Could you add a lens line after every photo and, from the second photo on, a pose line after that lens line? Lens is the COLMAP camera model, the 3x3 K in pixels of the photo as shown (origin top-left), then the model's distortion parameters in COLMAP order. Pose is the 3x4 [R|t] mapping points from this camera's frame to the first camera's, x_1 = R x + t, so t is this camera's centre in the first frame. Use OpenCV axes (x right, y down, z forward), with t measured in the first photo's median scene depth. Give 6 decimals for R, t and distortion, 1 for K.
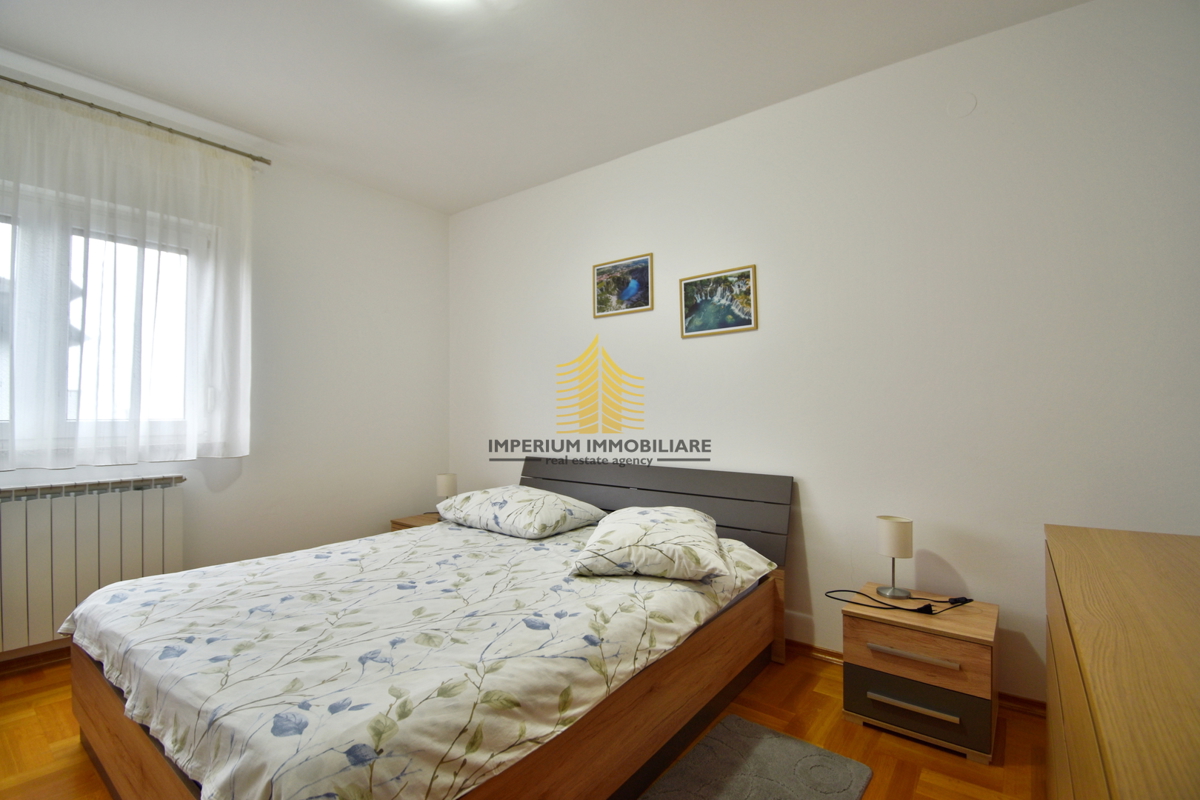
lens RADIAL K [[534.4, 0, 599.3], [0, 534.4, 405.6], [0, 0, 1]] dist [-0.012416, -0.007112]
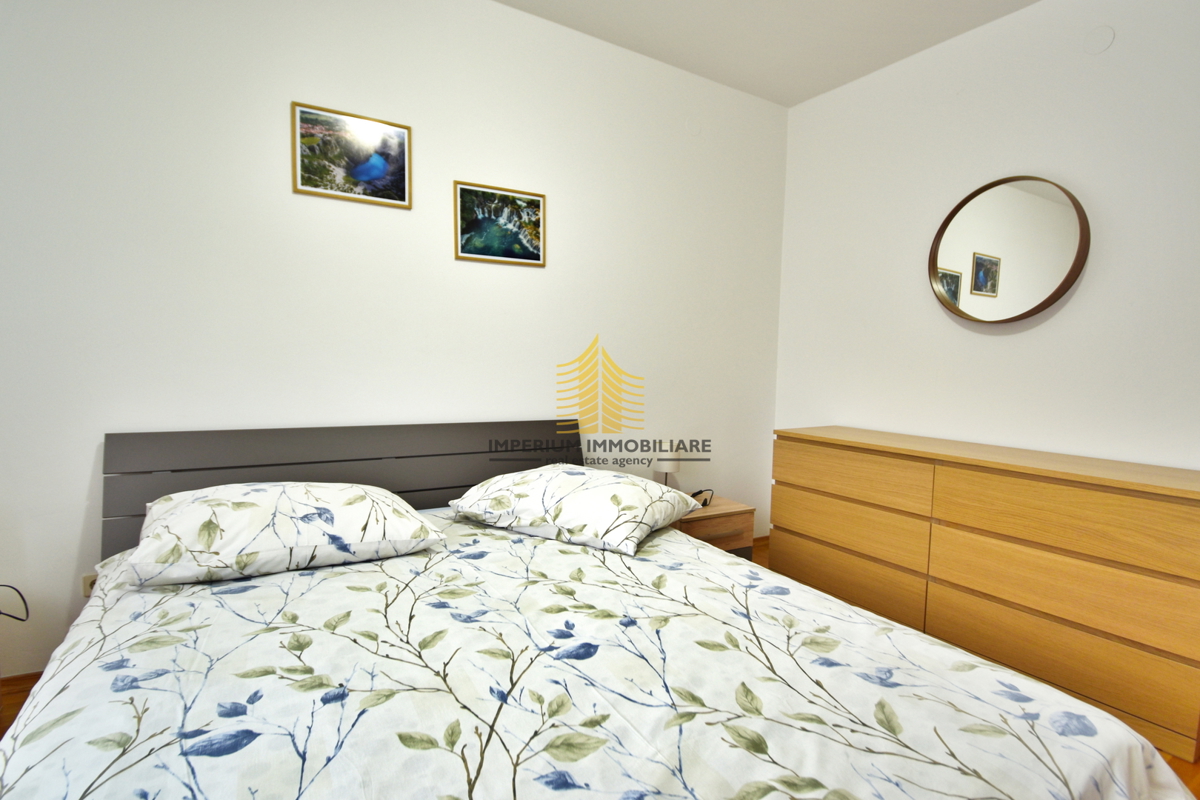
lens RADIAL K [[594.8, 0, 599.7], [0, 594.8, 401.6], [0, 0, 1]] dist [0.000921, -0.000623]
pose [[0.359157, -0.048735, 0.932004, -0.627479], [-0.035914, 0.997174, 0.065983, 0.018396], [-0.932586, -0.057170, 0.356392, 0.511197]]
